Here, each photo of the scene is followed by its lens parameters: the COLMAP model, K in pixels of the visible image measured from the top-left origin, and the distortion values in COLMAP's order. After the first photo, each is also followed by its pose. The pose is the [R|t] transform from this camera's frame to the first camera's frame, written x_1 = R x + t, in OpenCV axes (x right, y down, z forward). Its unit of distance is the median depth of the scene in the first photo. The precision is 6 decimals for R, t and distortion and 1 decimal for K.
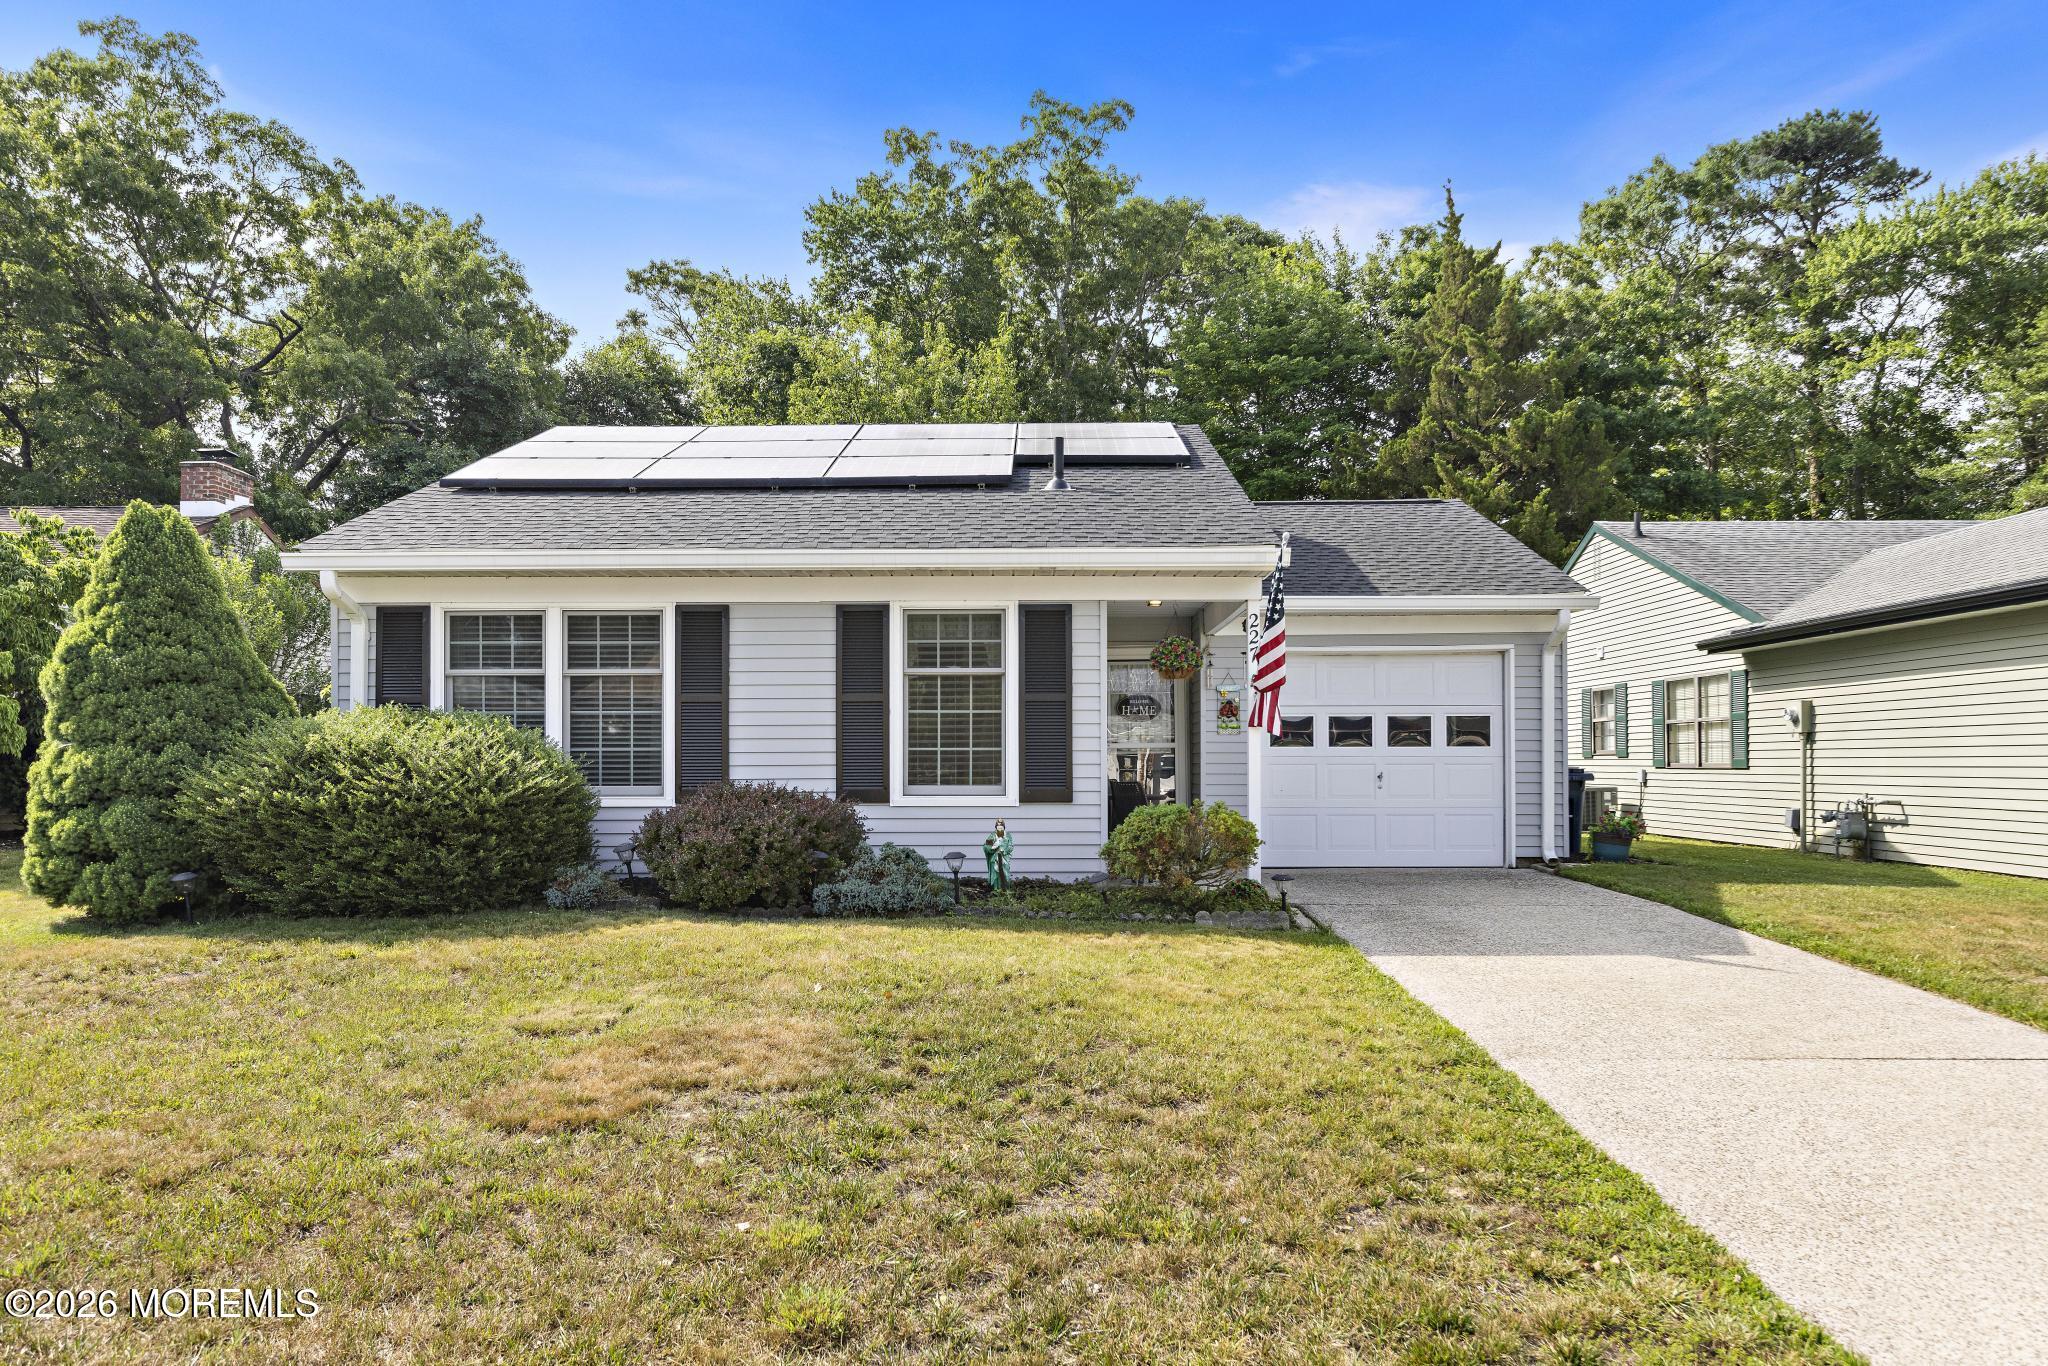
lens RADIAL K [[1356.7, 0, 1034.3], [0, 1356.7, 739.7], [0, 0, 1]] dist [0.007256, 0.000545]
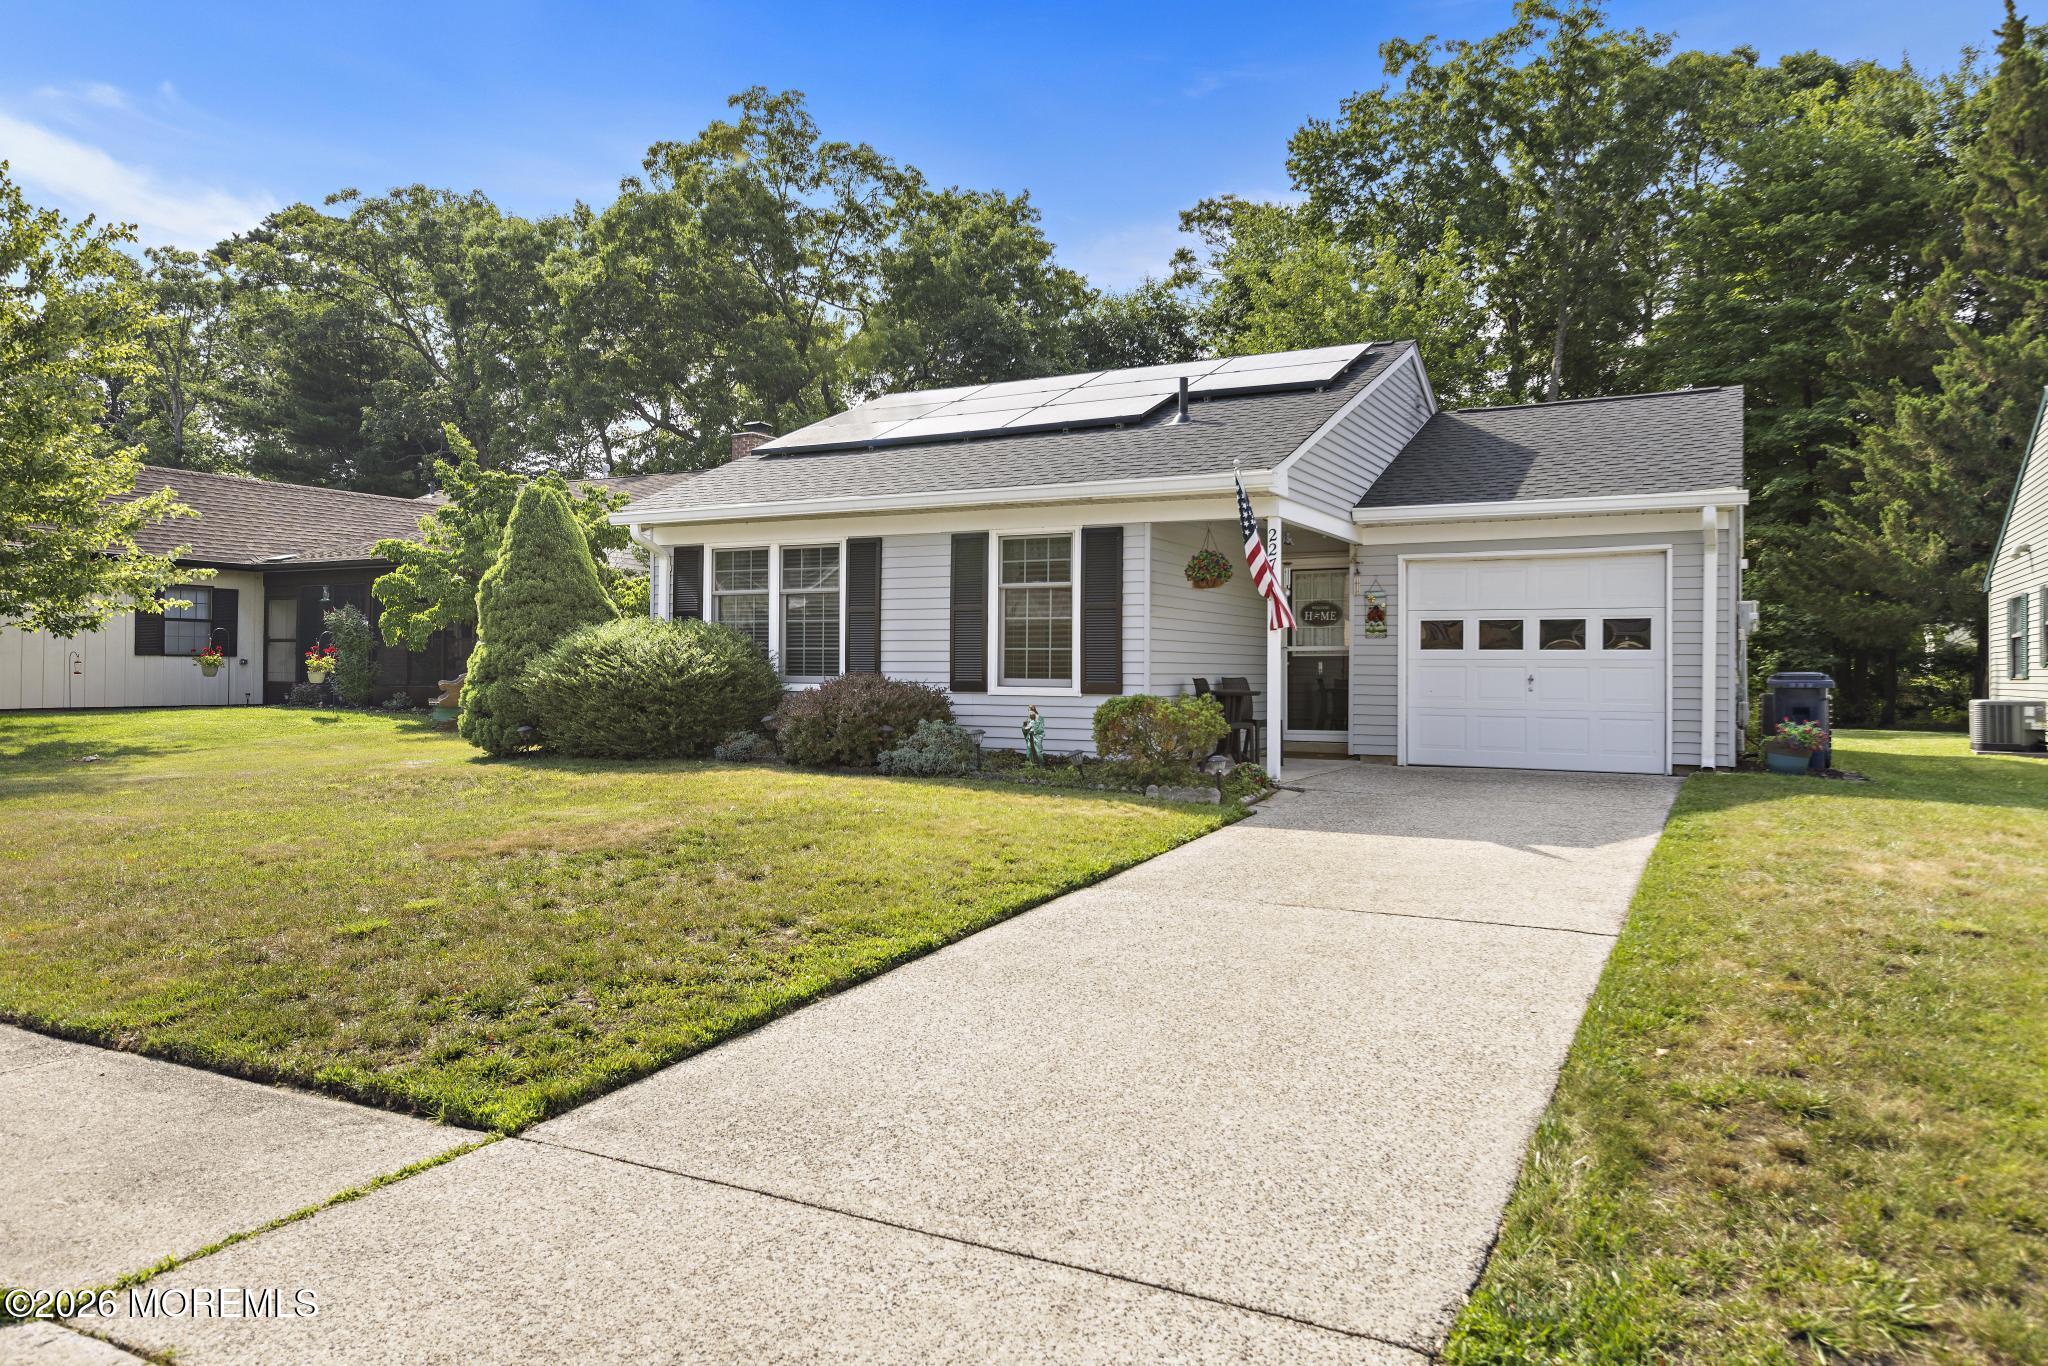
lens RADIAL K [[1356.7, 0, 1029.2], [0, 1356.7, 657.9], [0, 0, 1]] dist [0.007256, 0.000545]
pose [[0.887122, 0.005865, -0.461497, 0.416268], [-0.002403, 0.999964, 0.008088, 0.004271], [0.461528, -0.006066, 0.887105, -0.071549]]
